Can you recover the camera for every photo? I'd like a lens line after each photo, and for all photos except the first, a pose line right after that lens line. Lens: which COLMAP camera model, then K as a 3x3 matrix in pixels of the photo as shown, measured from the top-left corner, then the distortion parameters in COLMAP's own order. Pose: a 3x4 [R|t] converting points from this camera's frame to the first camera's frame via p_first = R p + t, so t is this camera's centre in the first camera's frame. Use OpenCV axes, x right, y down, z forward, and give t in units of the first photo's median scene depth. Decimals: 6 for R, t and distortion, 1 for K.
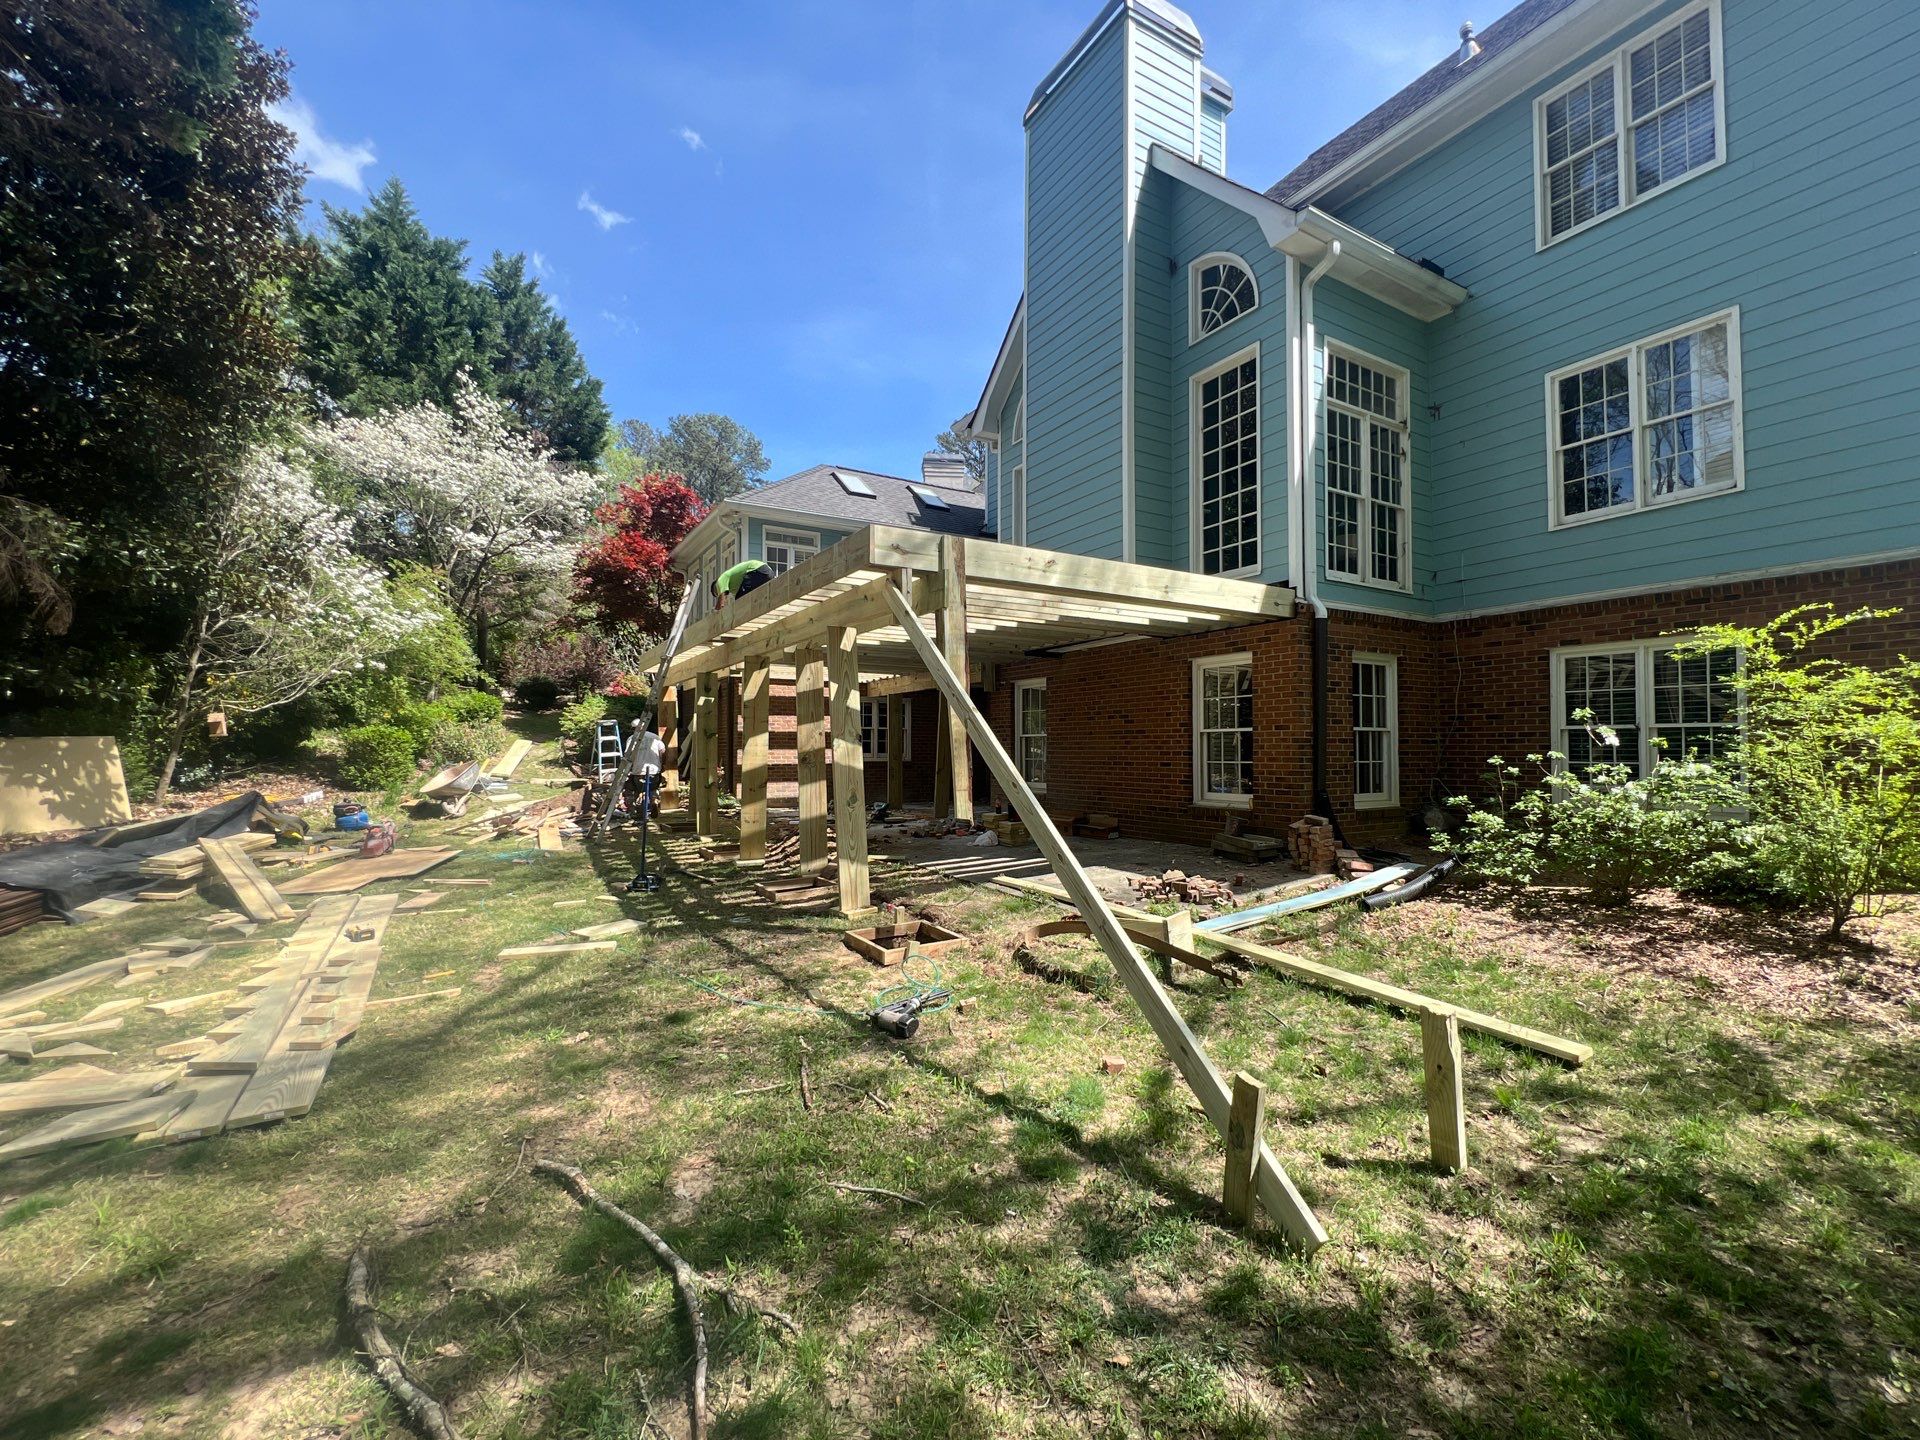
lens RADIAL K [[821.7, 0, 959.0], [0, 821.7, 721.8], [0, 0, 1]] dist [0.000093, 0.000347]
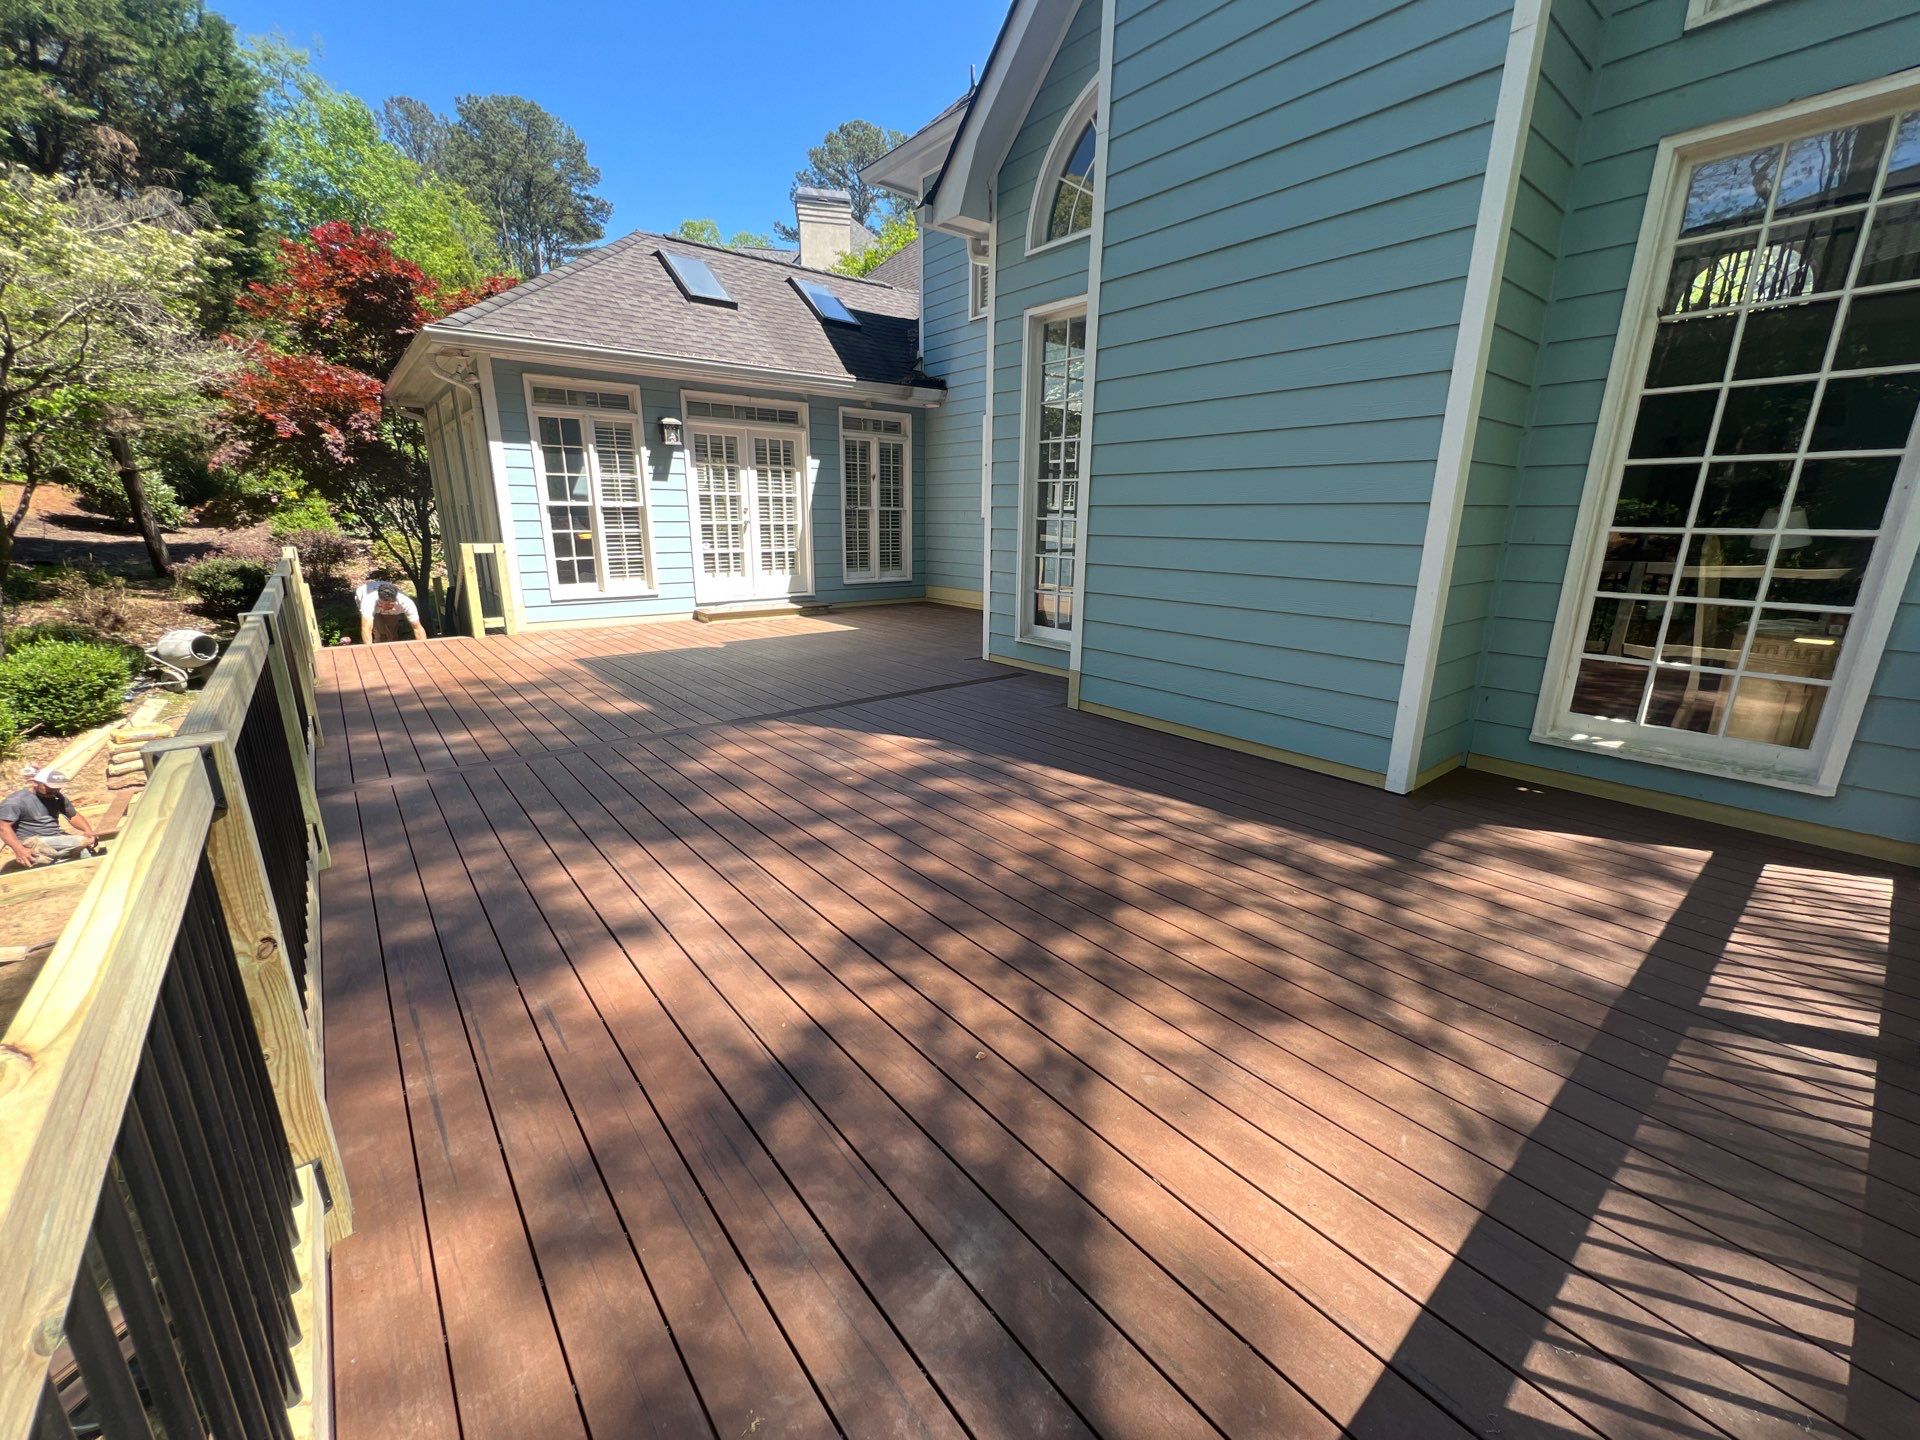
lens RADIAL K [[763.6, 0, 957.0], [0, 763.6, 721.6], [0, 0, 1]] dist [-0.002303, 0.000380]
pose [[0.988711, -0.033209, 0.146106, -0.064370], [-0.012365, 0.953719, 0.300444, -0.289879], [-0.149321, -0.298859, 0.942542, 0.697099]]
